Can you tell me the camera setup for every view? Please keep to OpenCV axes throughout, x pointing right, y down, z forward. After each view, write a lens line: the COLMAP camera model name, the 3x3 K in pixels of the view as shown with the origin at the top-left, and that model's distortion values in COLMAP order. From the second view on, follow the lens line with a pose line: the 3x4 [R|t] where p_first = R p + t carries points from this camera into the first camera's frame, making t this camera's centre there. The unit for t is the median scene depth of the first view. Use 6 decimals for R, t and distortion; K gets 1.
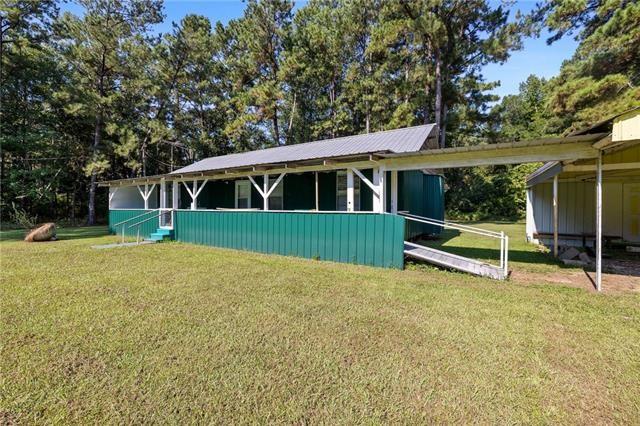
lens RADIAL K [[268.0, 0, 317.8], [0, 268.0, 209.2], [0, 0, 1]] dist [-0.003502, -0.000585]
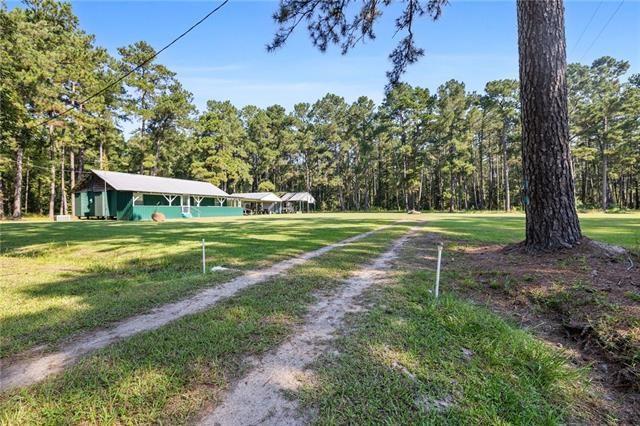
lens RADIAL K [[268.0, 0, 317.8], [0, 268.0, 209.2], [0, 0, 1]] dist [-0.003502, -0.000585]
pose [[-0.154078, -0.008382, 0.988023, -4.533545], [-0.002311, 0.999964, 0.008123, 0.007699], [-0.988056, -0.001031, -0.154092, 0.172537]]
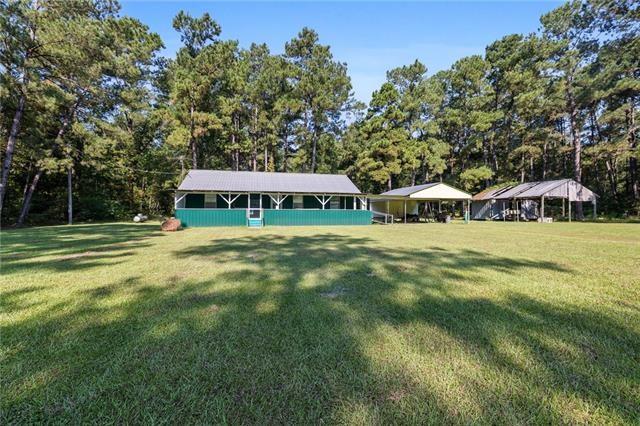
lens RADIAL K [[268.0, 0, 317.8], [0, 268.0, 209.2], [0, 0, 1]] dist [-0.003502, -0.000585]
pose [[0.694837, -0.001279, 0.719166, -2.057411], [0.000875, 0.999999, 0.000934, -0.000999], [-0.719167, -0.000020, 0.694838, -0.736696]]
